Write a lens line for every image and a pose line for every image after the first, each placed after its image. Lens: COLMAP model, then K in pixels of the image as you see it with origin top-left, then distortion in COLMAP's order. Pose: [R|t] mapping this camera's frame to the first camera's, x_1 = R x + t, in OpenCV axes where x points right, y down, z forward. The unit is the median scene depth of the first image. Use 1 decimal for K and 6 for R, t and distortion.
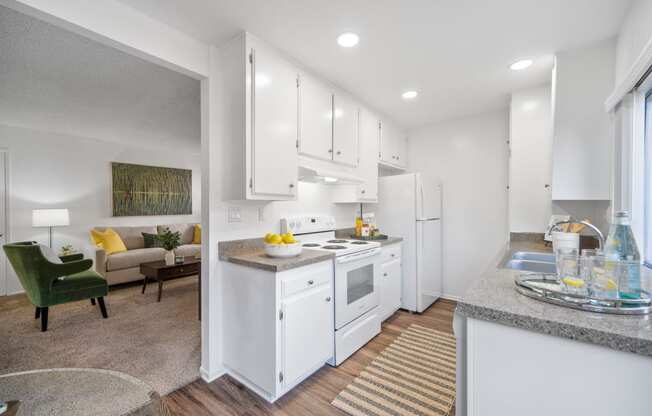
lens RADIAL K [[262.6, 0, 326.2], [0, 262.6, 210.1], [0, 0, 1]] dist [-0.000807, -0.000019]
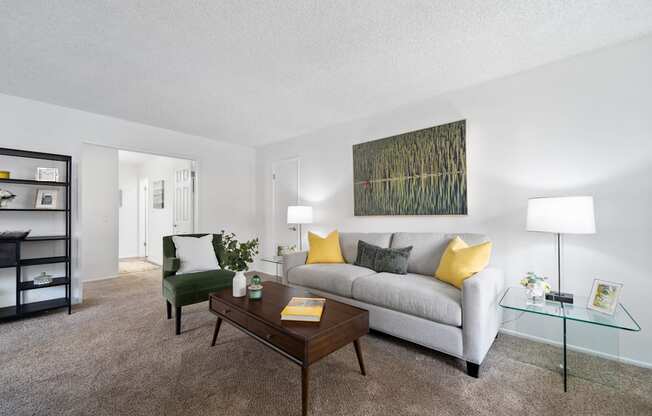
lens RADIAL K [[262.6, 0, 326.2], [0, 262.6, 210.1], [0, 0, 1]] dist [-0.000807, -0.000019]
pose [[-0.066904, -0.015719, -0.997636, -0.040930], [-0.007452, 0.999856, -0.015255, 0.018640], [0.997732, 0.006414, -0.067012, 0.898799]]
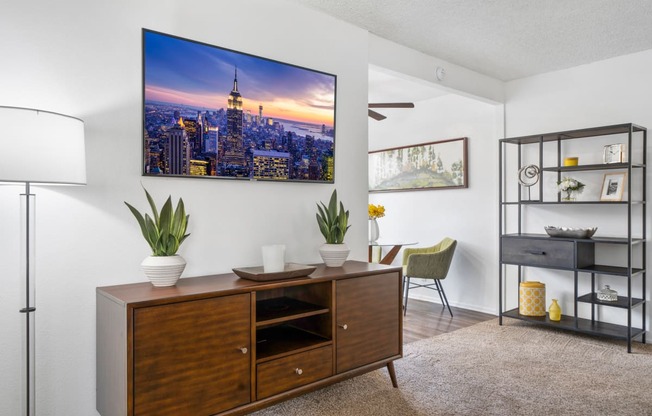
lens RADIAL K [[432.3, 0, 313.6], [0, 432.3, 209.5], [0, 0, 1]] dist [-0.021938, 0.001707]
pose [[-0.975673, -0.001407, 0.219228, -0.259884], [0.000291, 0.999970, 0.007712, 0.020683], [-0.219232, 0.007588, -0.975643, 1.036844]]
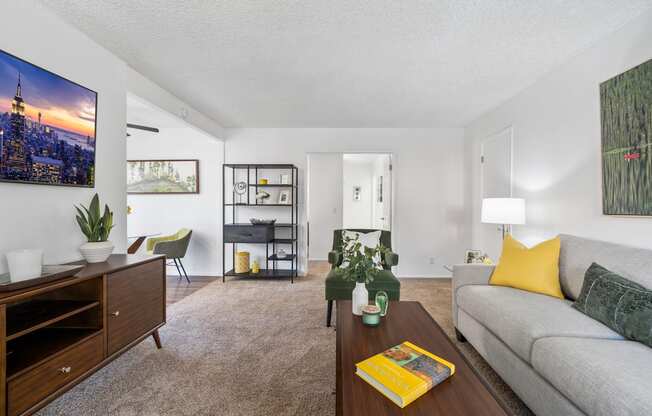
lens RADIAL K [[273.4, 0, 333.1], [0, 273.4, 205.6], [0, 0, 1]] dist [0.002198, 0.000182]
pose [[-0.804934, -0.003991, -0.593351, -0.204291], [-0.008408, 0.999954, 0.004680, 0.010672], [0.593305, 0.008756, -0.804930, 1.015043]]
